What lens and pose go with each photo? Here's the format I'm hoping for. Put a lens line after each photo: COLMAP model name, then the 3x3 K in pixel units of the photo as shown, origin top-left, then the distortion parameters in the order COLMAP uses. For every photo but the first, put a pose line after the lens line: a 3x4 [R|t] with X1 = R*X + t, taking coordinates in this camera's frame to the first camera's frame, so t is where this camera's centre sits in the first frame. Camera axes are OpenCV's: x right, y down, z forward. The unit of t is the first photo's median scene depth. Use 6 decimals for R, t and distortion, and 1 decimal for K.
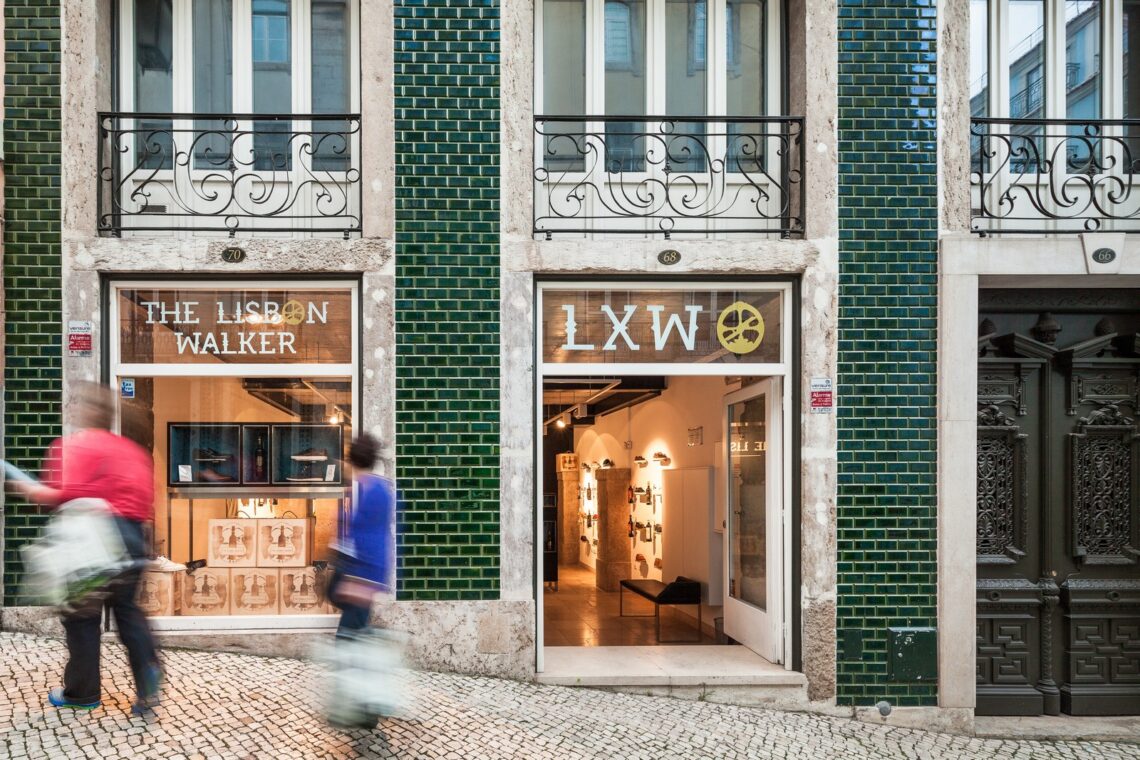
lens RADIAL K [[567.8, 0, 597.5], [0, 567.8, 384.2], [0, 0, 1]] dist [0.006468, -0.000824]
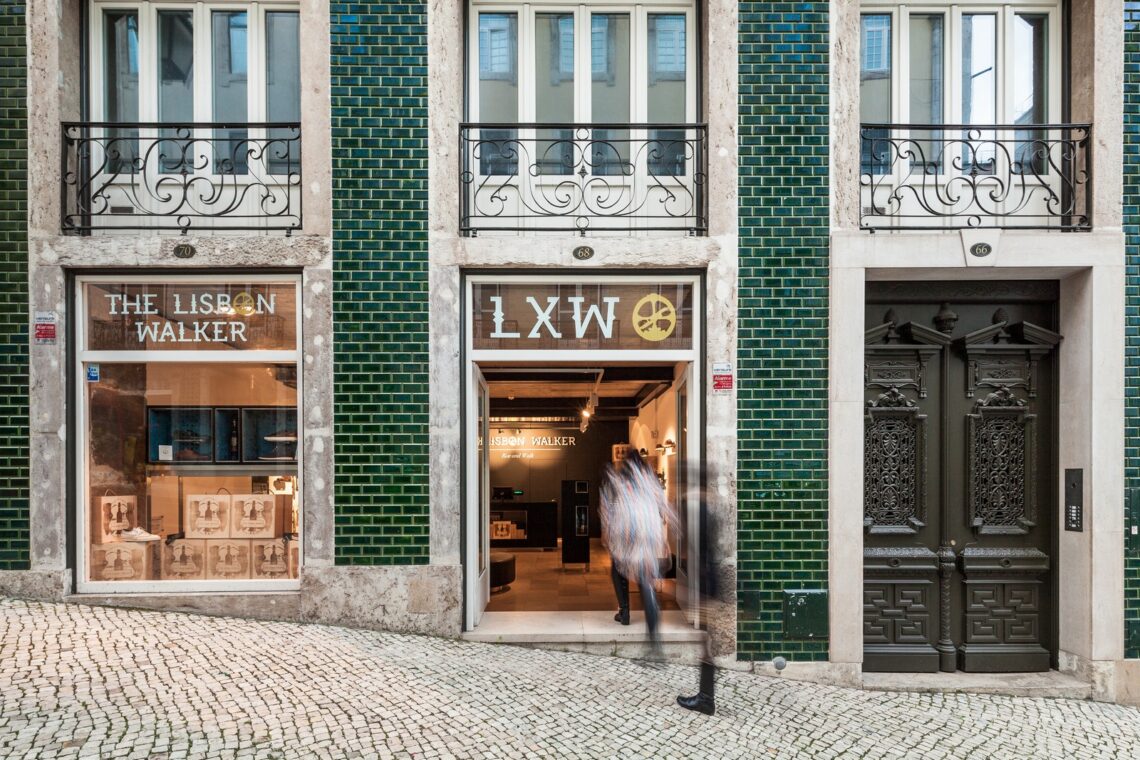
lens RADIAL K [[531.1, 0, 602.3], [0, 531.1, 378.1], [0, 0, 1]] dist [0.011539, -0.004006]
pose [[0.999986, -0.002016, -0.004990, 0.166636], [0.002039, 0.999988, 0.004523, 0.013914], [0.004981, -0.004533, 0.999977, -0.026651]]
